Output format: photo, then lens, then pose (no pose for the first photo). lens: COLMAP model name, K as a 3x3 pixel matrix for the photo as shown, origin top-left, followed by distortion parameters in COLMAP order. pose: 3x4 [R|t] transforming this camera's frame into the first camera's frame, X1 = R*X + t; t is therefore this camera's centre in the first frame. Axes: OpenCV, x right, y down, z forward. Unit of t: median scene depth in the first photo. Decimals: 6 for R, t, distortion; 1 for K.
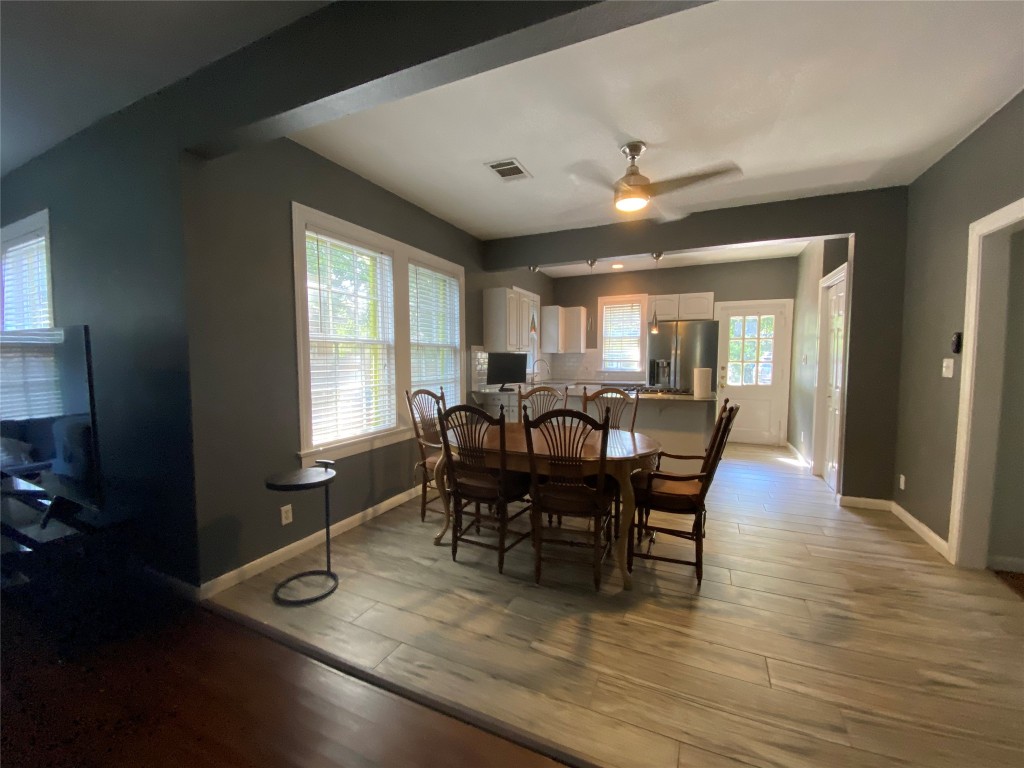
lens RADIAL K [[407.7, 0, 502.5], [0, 407.7, 389.5], [0, 0, 1]] dist [0.001670, -0.000896]
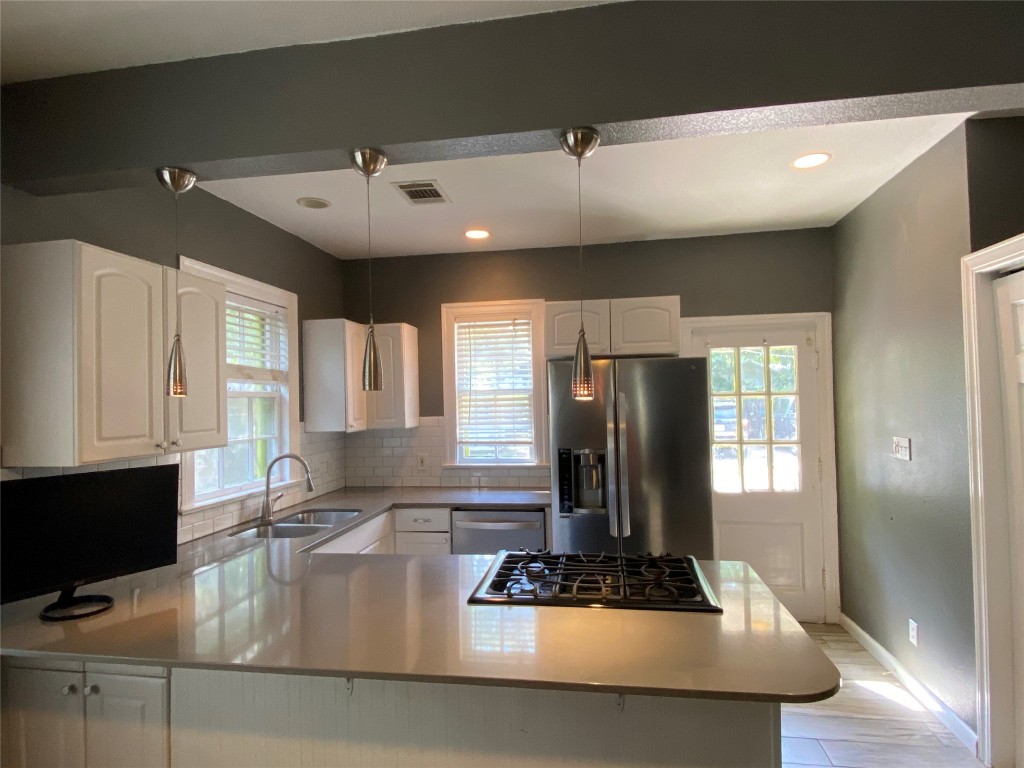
lens RADIAL K [[583.2, 0, 512.8], [0, 583.2, 386.9], [0, 0, 1]] dist [0.001088, -0.000760]
pose [[0.957976, -0.012102, 0.286593, 0.142896], [0.042911, 0.993913, -0.101468, -0.075221], [-0.283621, 0.109502, 0.952664, 0.426658]]
